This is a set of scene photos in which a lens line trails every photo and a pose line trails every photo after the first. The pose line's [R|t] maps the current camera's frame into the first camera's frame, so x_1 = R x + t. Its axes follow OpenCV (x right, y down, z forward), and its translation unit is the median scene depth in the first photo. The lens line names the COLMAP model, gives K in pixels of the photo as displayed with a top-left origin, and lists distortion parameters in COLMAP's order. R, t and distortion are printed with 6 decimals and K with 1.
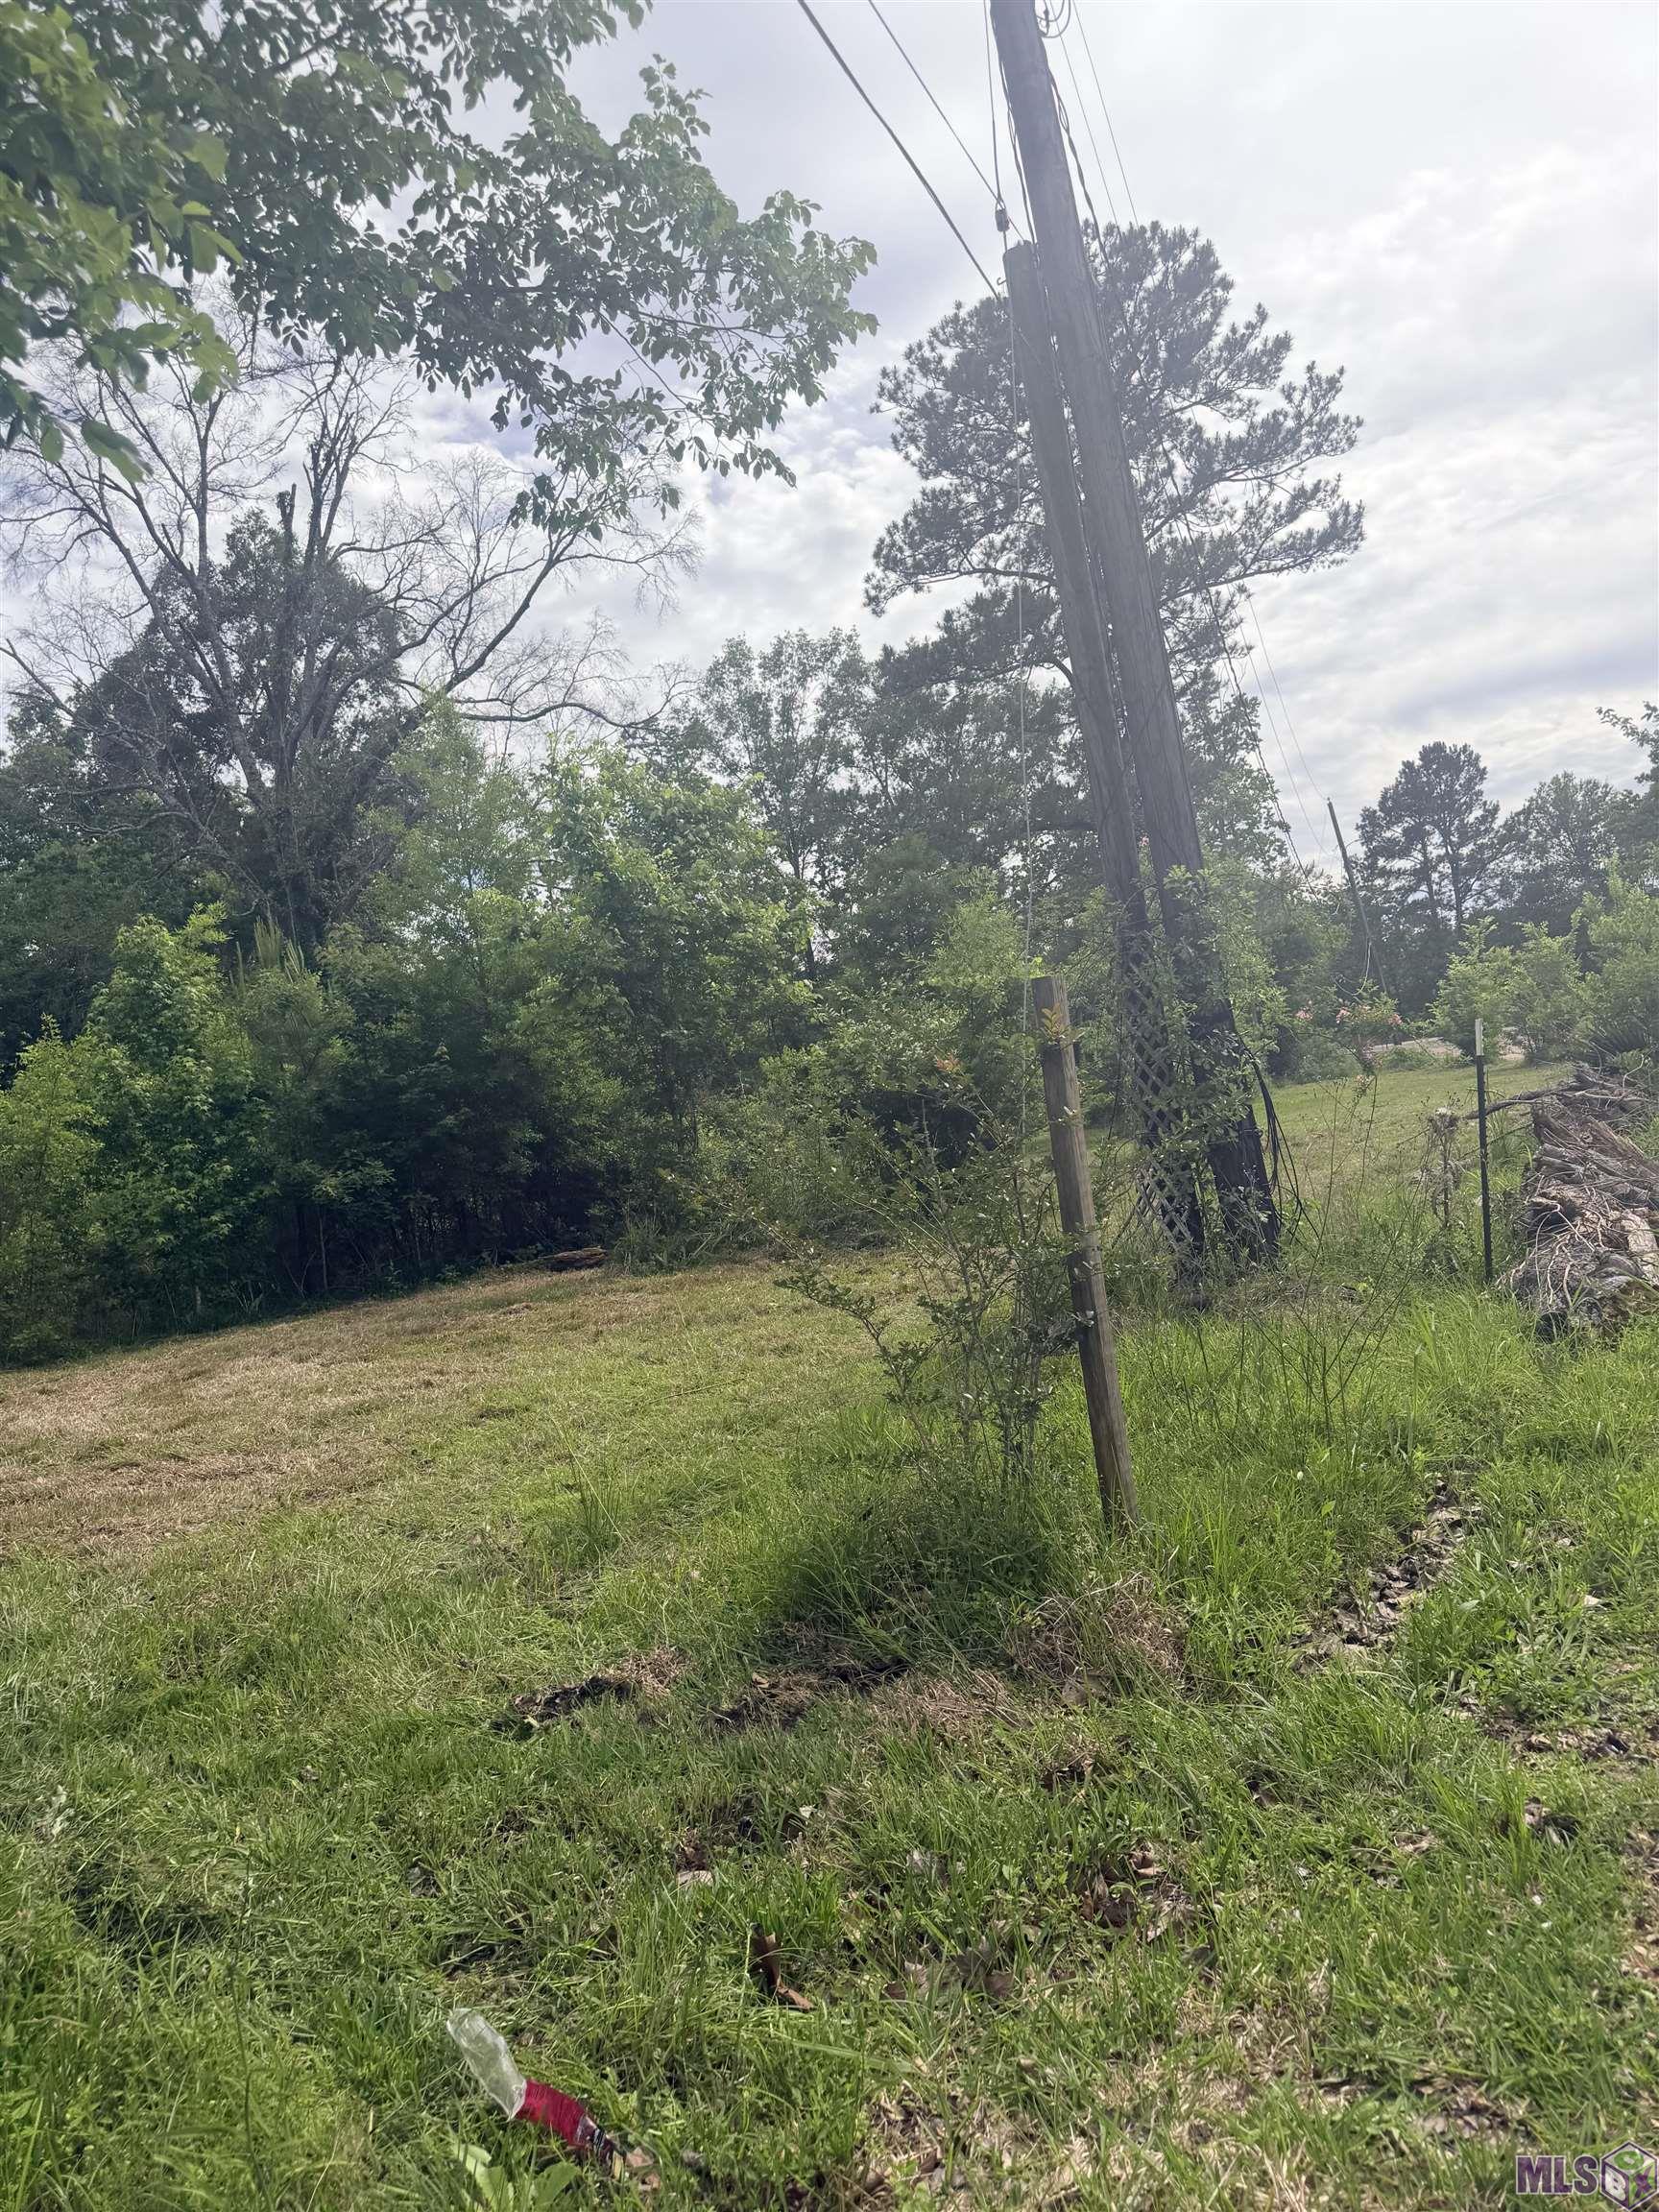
lens RADIAL K [[1615.3, 0, 829.5], [0, 1615.3, 1106.0], [0, 0, 1]] dist [0.006224, 0.001360]
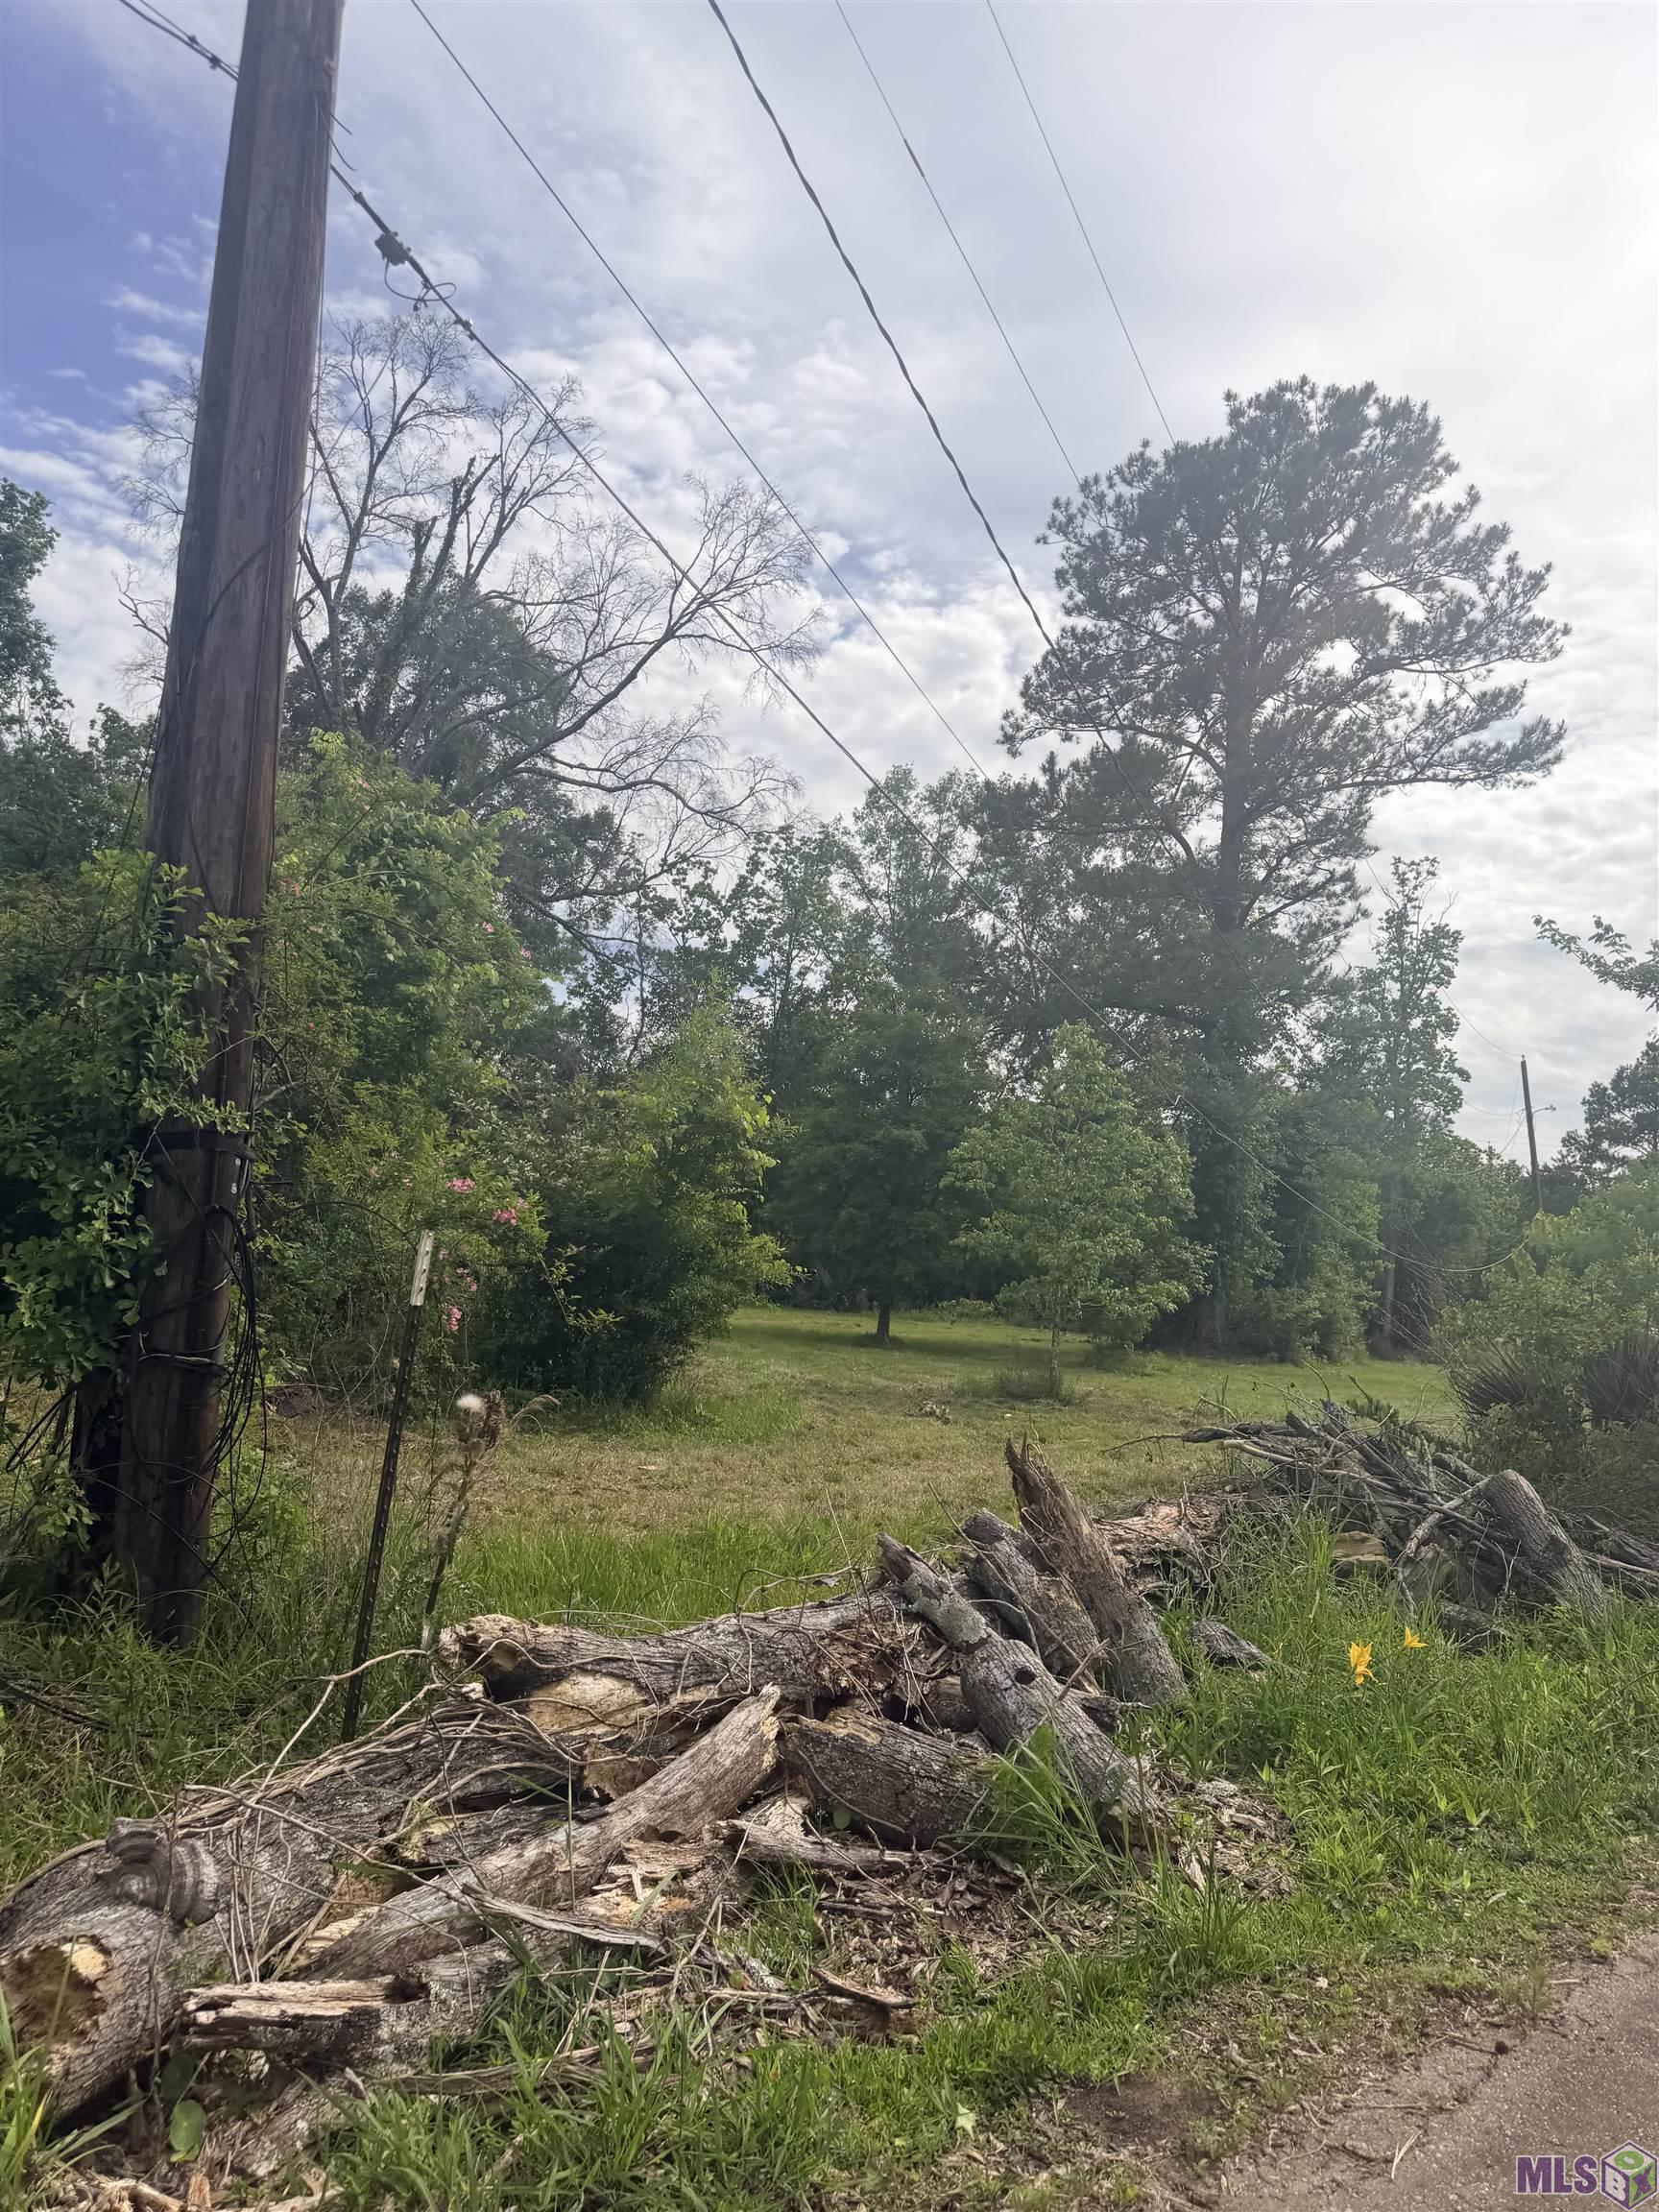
lens RADIAL K [[1581.4, 0, 810.9], [0, 1581.4, 1100.7], [0, 0, 1]] dist [0.002465, -0.013129]
pose [[0.961425, 0.211737, -0.175585, 0.129718], [-0.227210, 0.971102, -0.073051, -0.018184], [0.155043, 0.110128, 0.981750, 0.116429]]
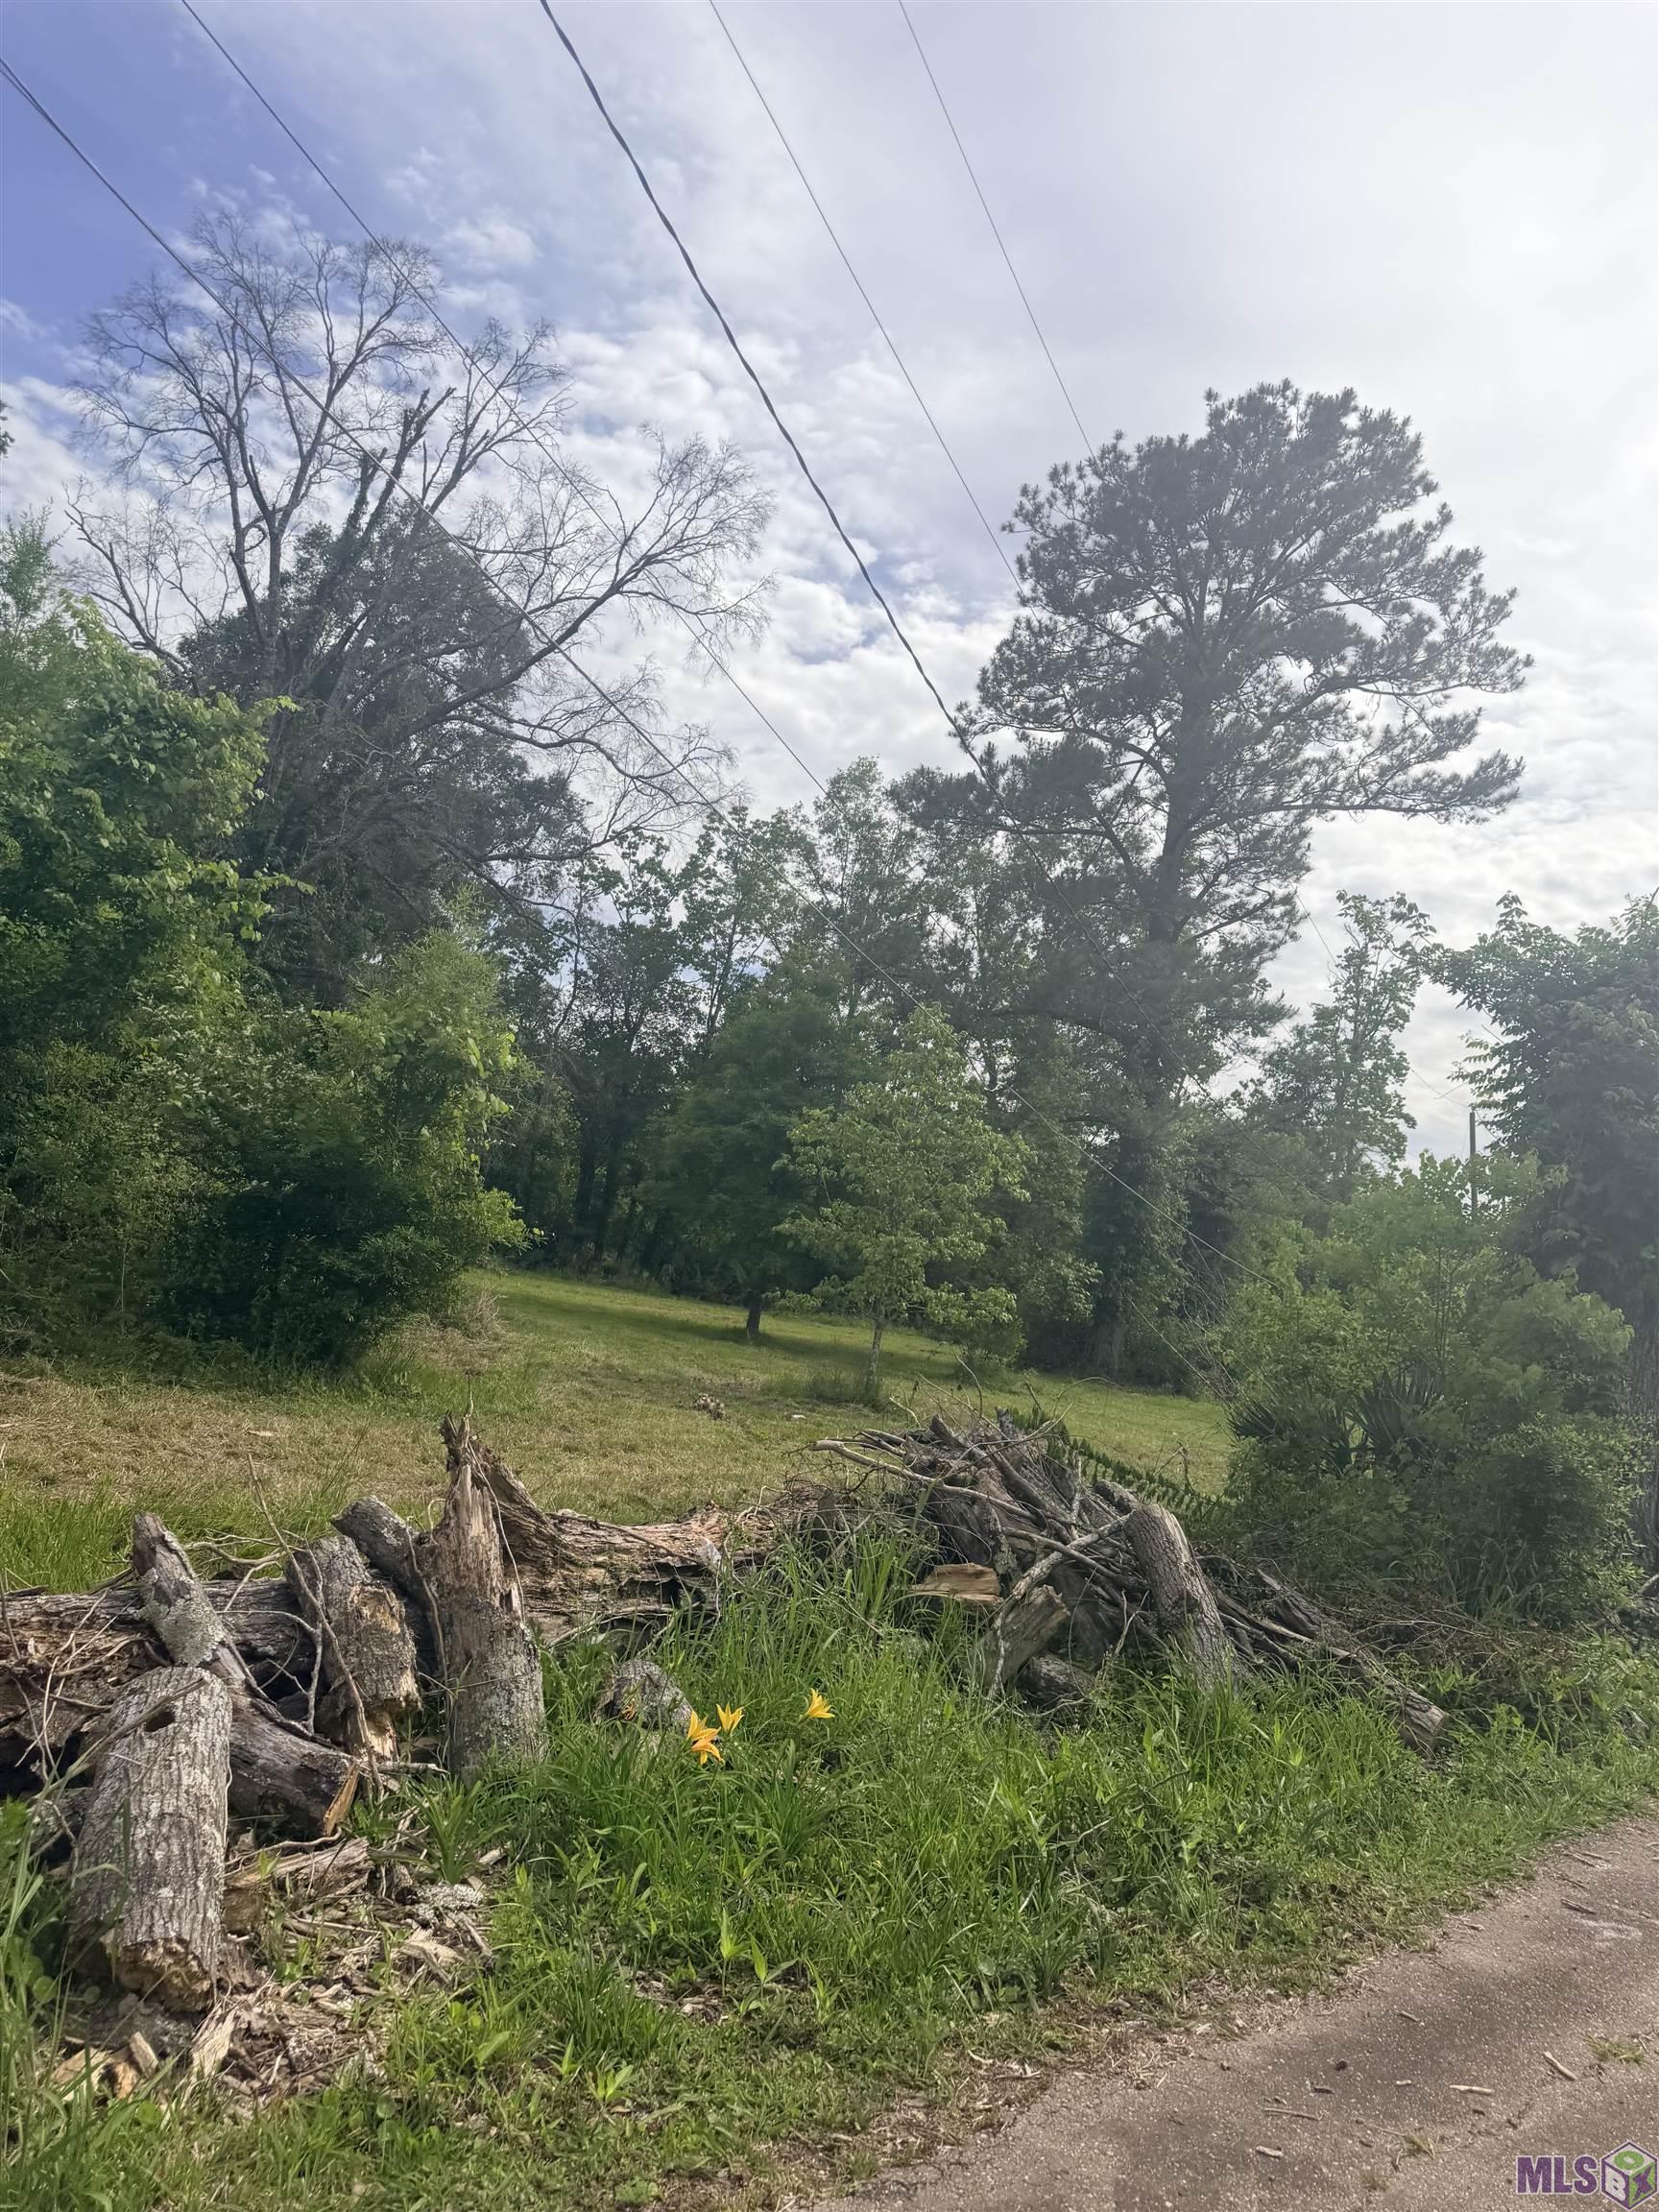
lens RADIAL K [[1560.2, 0, 829.5], [0, 1560.2, 1106.0], [0, 0, 1]] dist [0.001725, -0.008178]
pose [[0.941458, 0.292966, -0.166818, 0.175922], [-0.308725, 0.947991, -0.077467, -0.024898], [0.135446, 0.124433, 0.982940, 0.167558]]
